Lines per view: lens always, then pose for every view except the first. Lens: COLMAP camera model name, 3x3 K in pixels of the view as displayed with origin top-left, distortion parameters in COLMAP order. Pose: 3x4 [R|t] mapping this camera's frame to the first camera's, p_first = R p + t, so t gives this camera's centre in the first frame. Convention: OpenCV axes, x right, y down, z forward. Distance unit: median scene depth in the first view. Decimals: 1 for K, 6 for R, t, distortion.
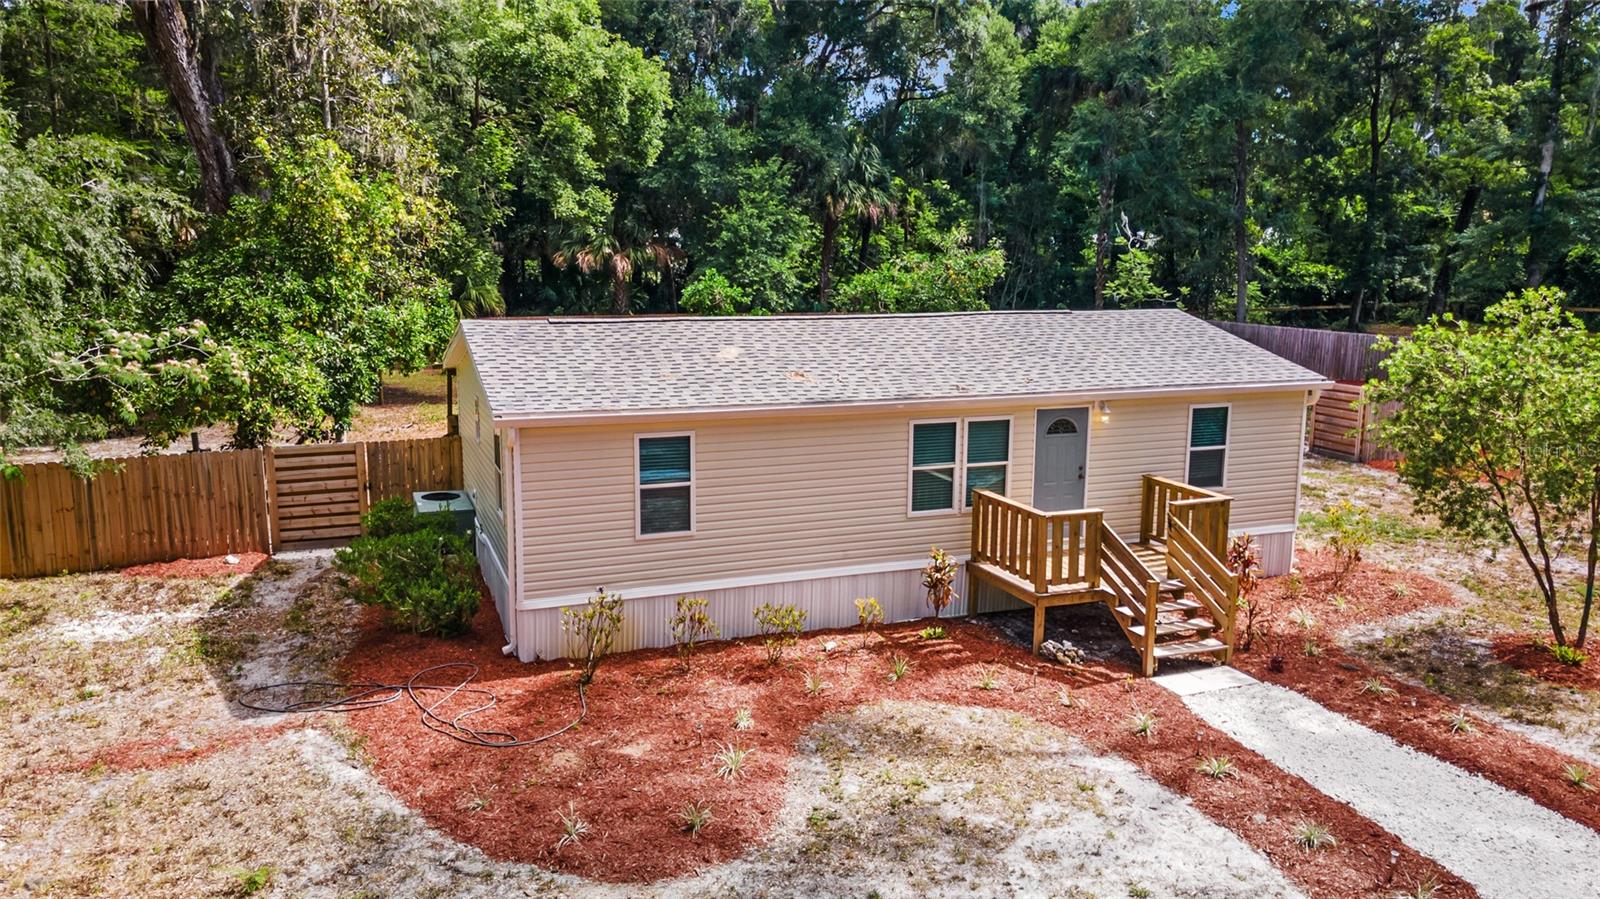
lens RADIAL K [[1168.0, 0, 798.4], [0, 1168.0, 442.7], [0, 0, 1]] dist [0.024783, 0.040109]
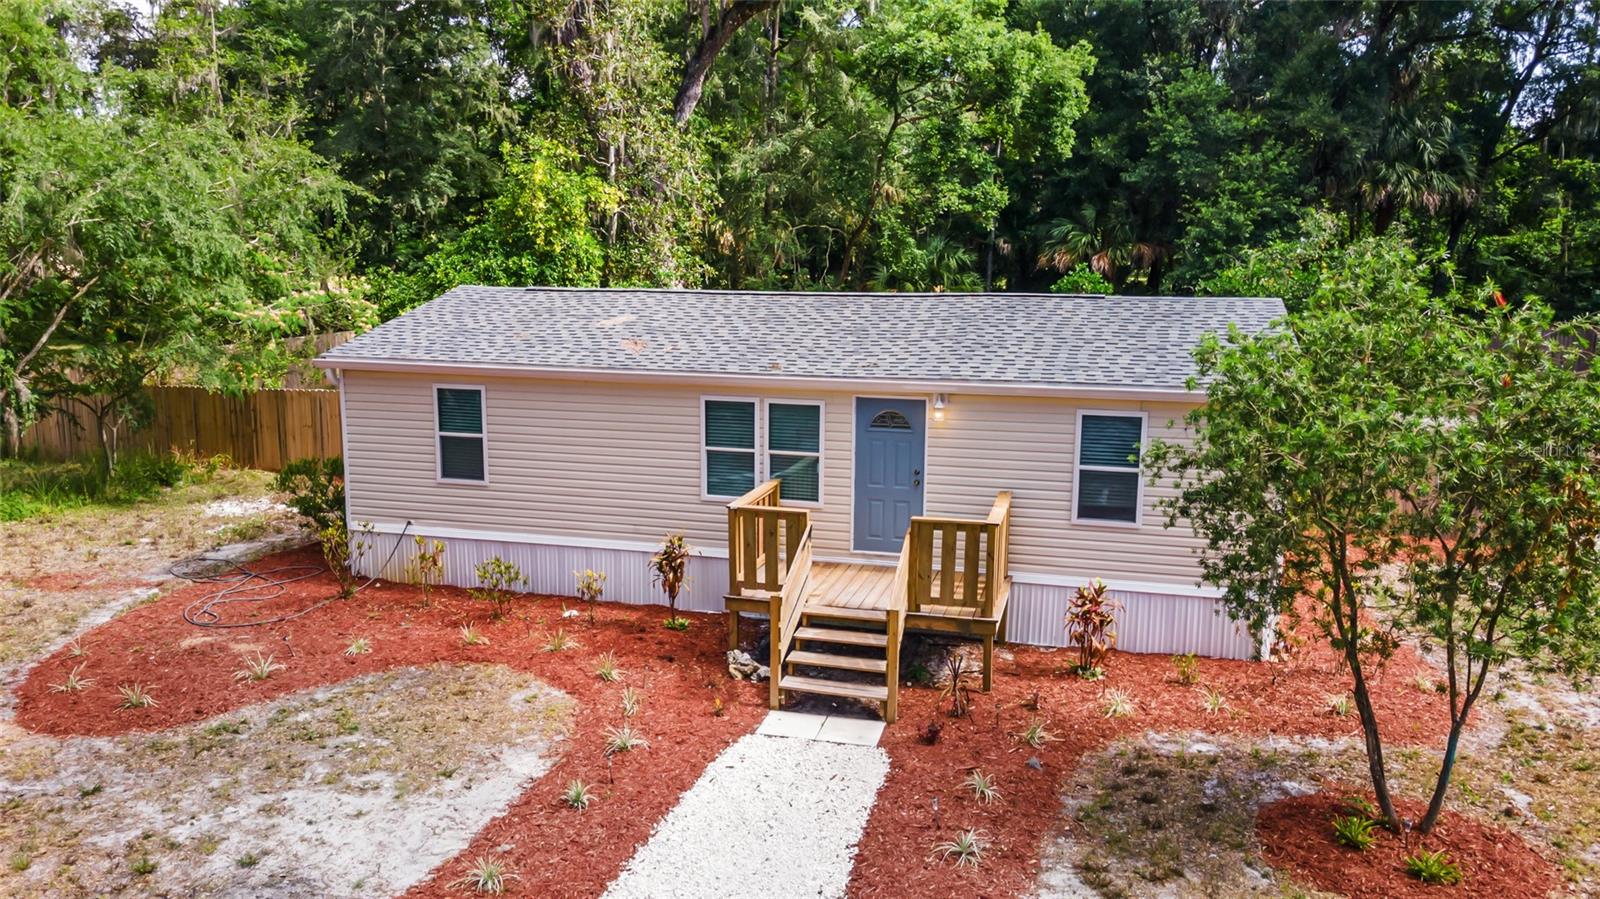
lens RADIAL K [[1168.0, 0, 791.9], [0, 1168.0, 439.1], [0, 0, 1]] dist [0.024783, 0.040109]
pose [[0.803482, 0.091929, -0.588188, 0.680855], [-0.101250, 0.994713, 0.017155, -0.007667], [0.586656, 0.045770, 0.808542, 0.277961]]
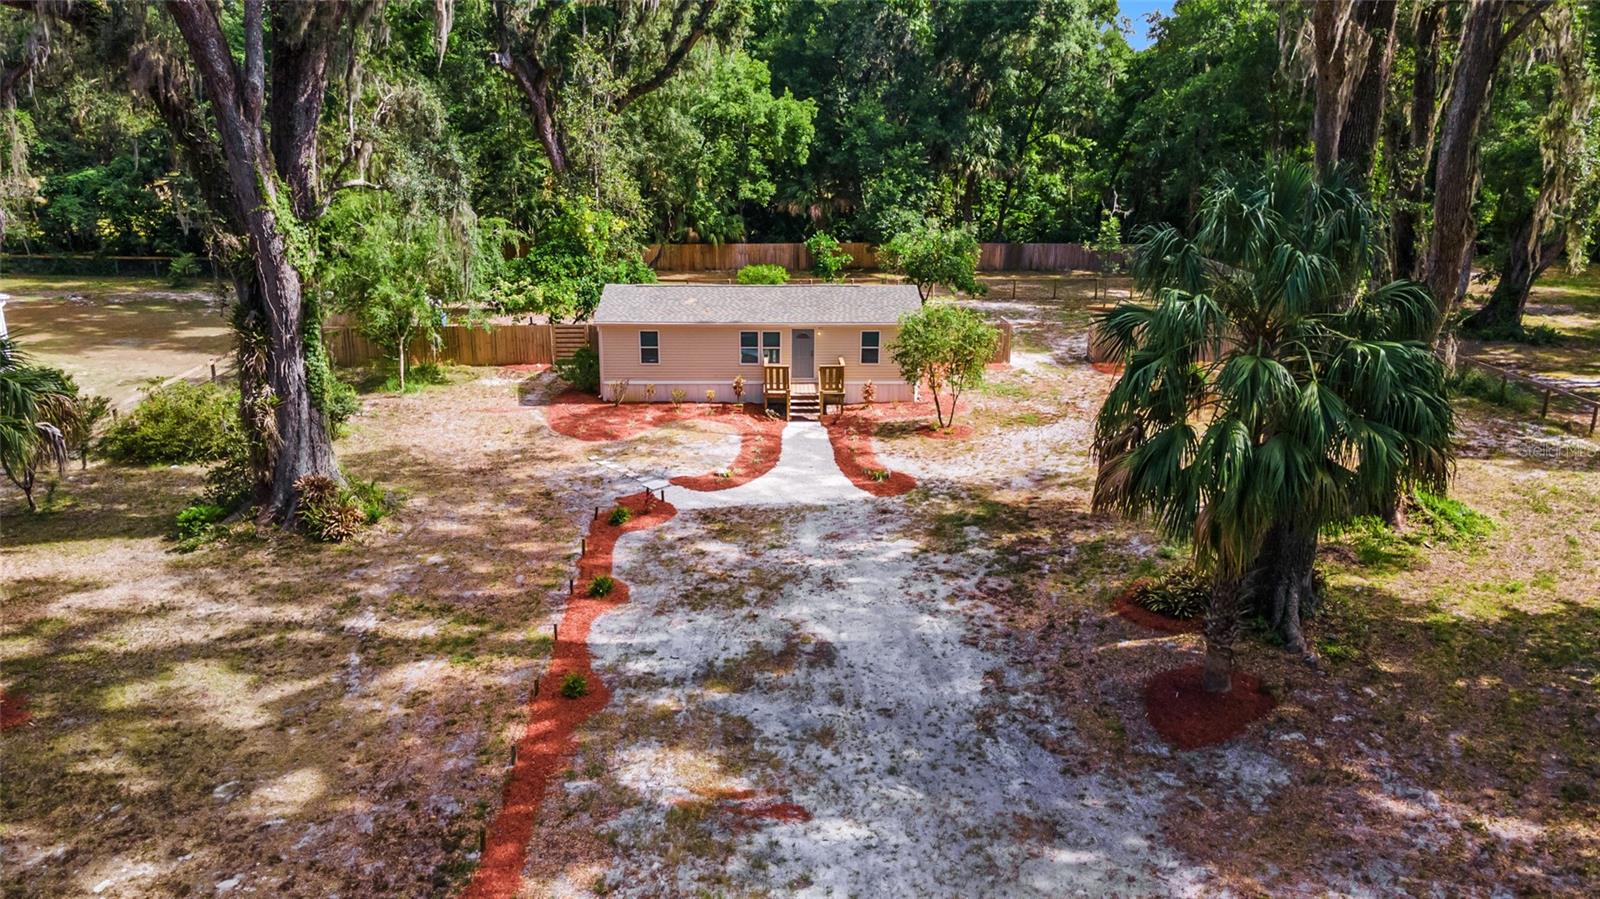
lens RADIAL K [[1168.0, 0, 802.2], [0, 1168.0, 447.8], [0, 0, 1]] dist [0.024783, 0.040109]
pose [[0.941952, 0.093344, -0.322510, 1.127564], [-0.056972, 0.991083, 0.120453, -0.083023], [0.330878, -0.095087, 0.938871, -1.554703]]
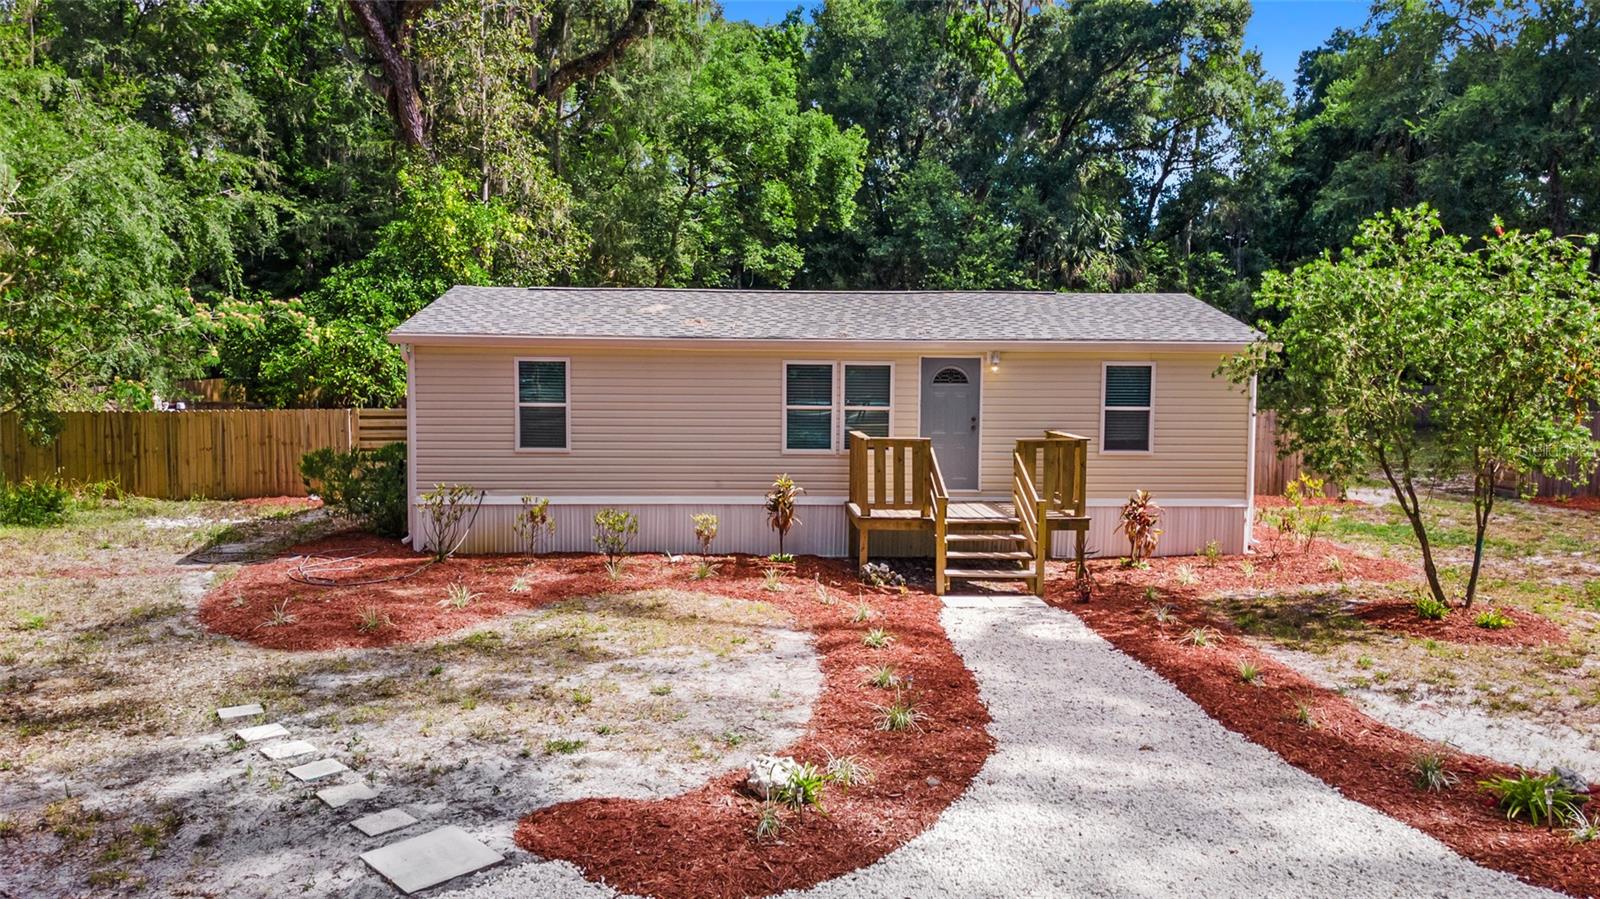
lens RADIAL K [[1168.0, 0, 794.1], [0, 1168.0, 449.9], [0, 0, 1]] dist [0.024783, 0.040109]
pose [[0.946728, 0.025078, -0.321056, 0.430885], [-0.055326, 0.994806, -0.085442, 0.146030], [0.317245, 0.098653, 0.943198, 0.011261]]
